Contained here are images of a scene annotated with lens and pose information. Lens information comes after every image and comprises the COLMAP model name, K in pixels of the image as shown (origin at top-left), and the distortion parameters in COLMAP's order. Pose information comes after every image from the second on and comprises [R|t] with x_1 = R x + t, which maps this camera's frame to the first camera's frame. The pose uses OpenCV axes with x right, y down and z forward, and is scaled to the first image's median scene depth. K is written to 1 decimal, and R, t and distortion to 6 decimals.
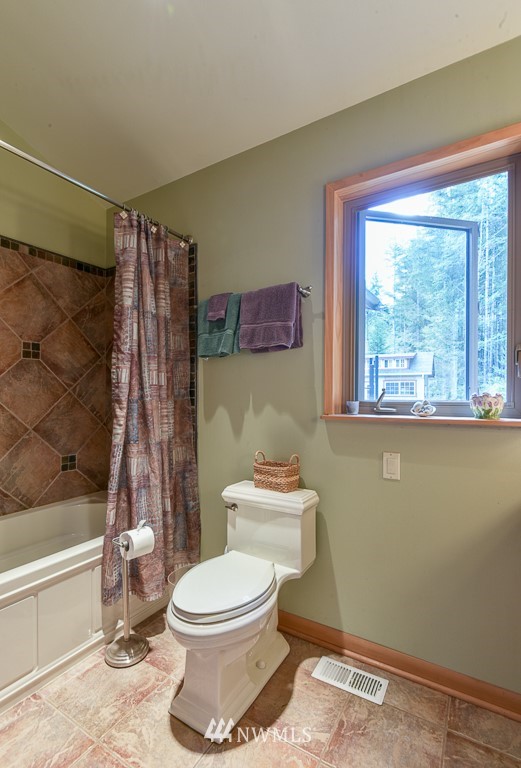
lens RADIAL K [[369.2, 0, 260.6], [0, 369.2, 388.0], [0, 0, 1]] dist [-0.000013, 0.001858]
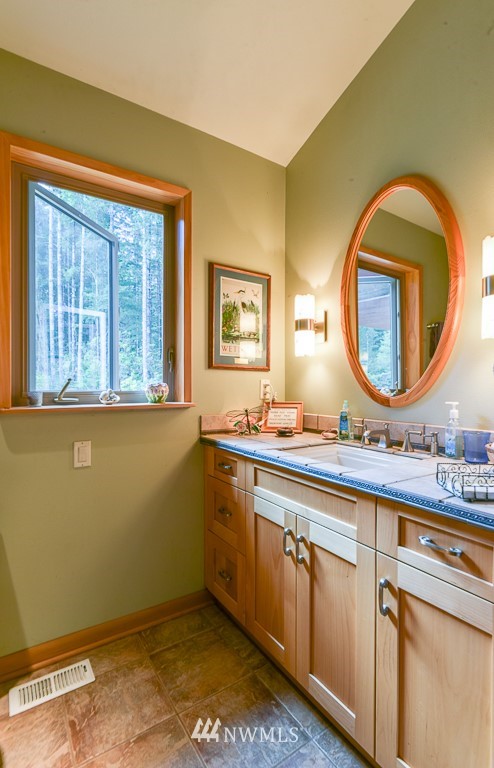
lens RADIAL K [[363.0, 0, 247.0], [0, 363.0, 384.1], [0, 0, 1]] dist [-0.000975, 0.000184]
pose [[0.436983, -0.001774, 0.899468, -0.368108], [-0.013122, 0.999879, 0.008346, 0.001805], [-0.899374, -0.015450, 0.436907, 0.155881]]
